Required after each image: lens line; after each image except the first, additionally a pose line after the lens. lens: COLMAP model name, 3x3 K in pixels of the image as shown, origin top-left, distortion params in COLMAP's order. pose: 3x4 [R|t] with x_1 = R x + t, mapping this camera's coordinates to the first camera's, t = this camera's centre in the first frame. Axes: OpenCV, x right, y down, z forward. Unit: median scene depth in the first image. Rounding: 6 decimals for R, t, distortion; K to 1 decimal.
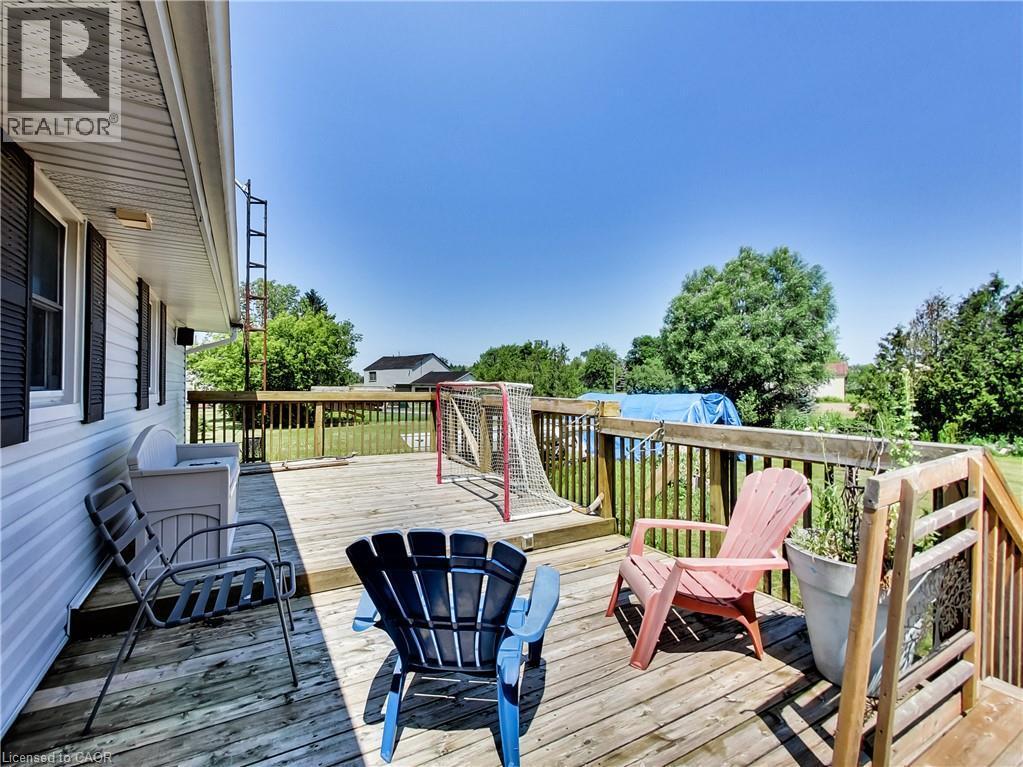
lens RADIAL K [[472.8, 0, 511.5], [0, 472.8, 383.5], [0, 0, 1]] dist [-0.002266, 0.000137]
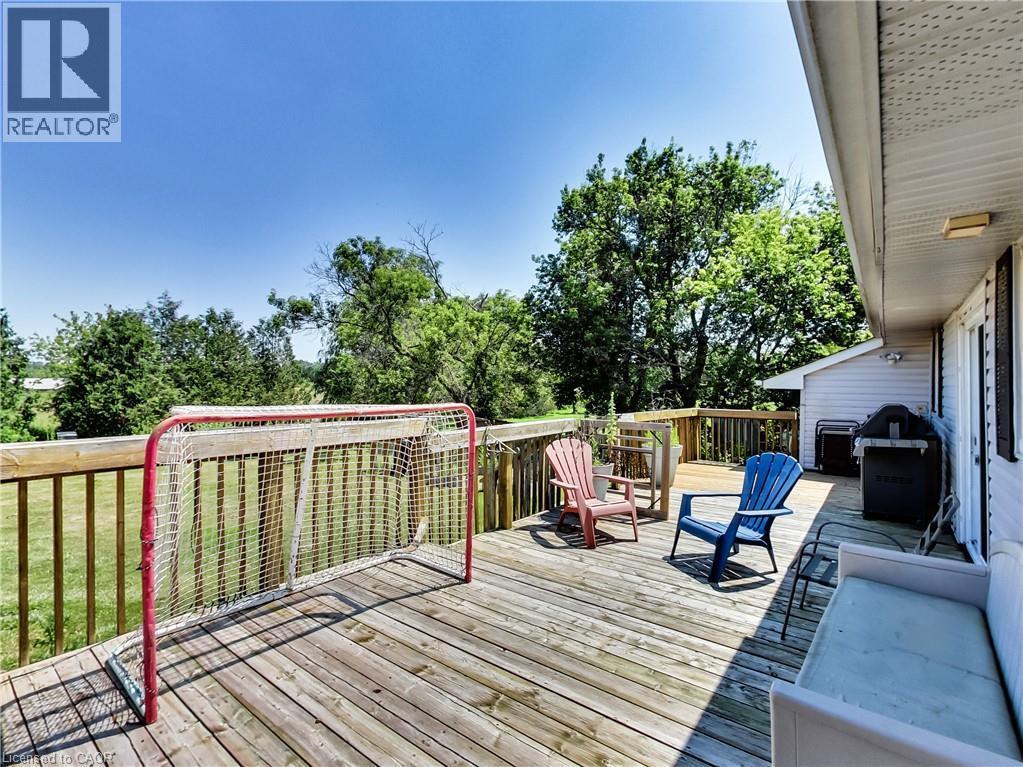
lens RADIAL K [[472.8, 0, 511.5], [0, 472.8, 383.5], [0, 0, 1]] dist [-0.002266, 0.000137]
pose [[-0.377757, -0.002970, 0.925900, -0.150304], [-0.008340, 0.999965, -0.000195, -0.007306], [-0.925867, -0.007795, -0.377769, 0.243074]]
